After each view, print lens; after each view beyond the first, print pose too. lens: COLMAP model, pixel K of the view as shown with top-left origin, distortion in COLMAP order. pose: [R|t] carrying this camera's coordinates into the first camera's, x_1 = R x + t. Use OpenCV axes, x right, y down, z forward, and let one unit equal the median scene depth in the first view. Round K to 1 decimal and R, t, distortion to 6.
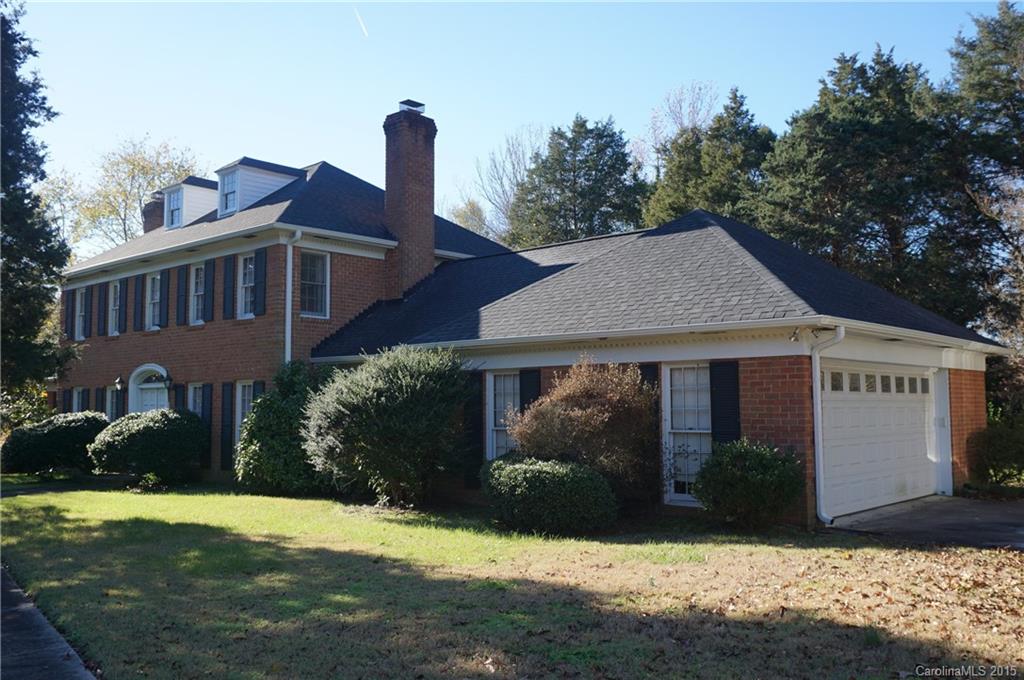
lens RADIAL K [[903.8, 0, 512.0], [0, 903.8, 340.0], [0, 0, 1]] dist [0.010616, -0.005041]
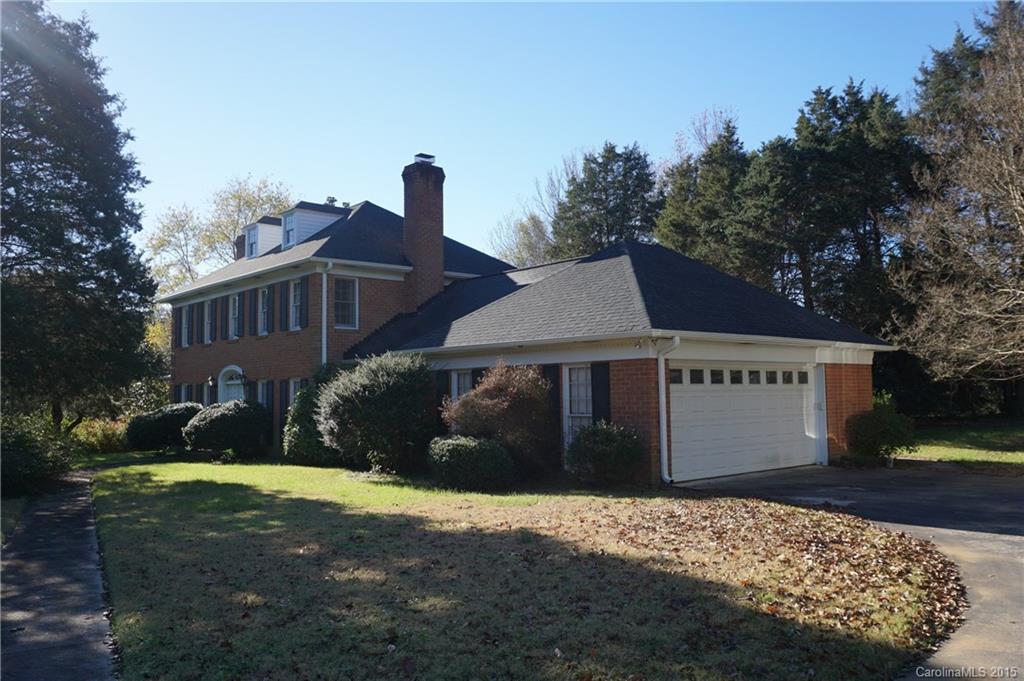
lens RADIAL K [[824.7, 0, 512.0], [0, 824.7, 340.5], [0, 0, 1]] dist [-0.000204, 0.004796]
pose [[0.993508, -0.015668, -0.112677, 0.145184], [0.016608, 0.999835, 0.007408, -0.012389], [0.112543, -0.009232, 0.993604, -0.137143]]
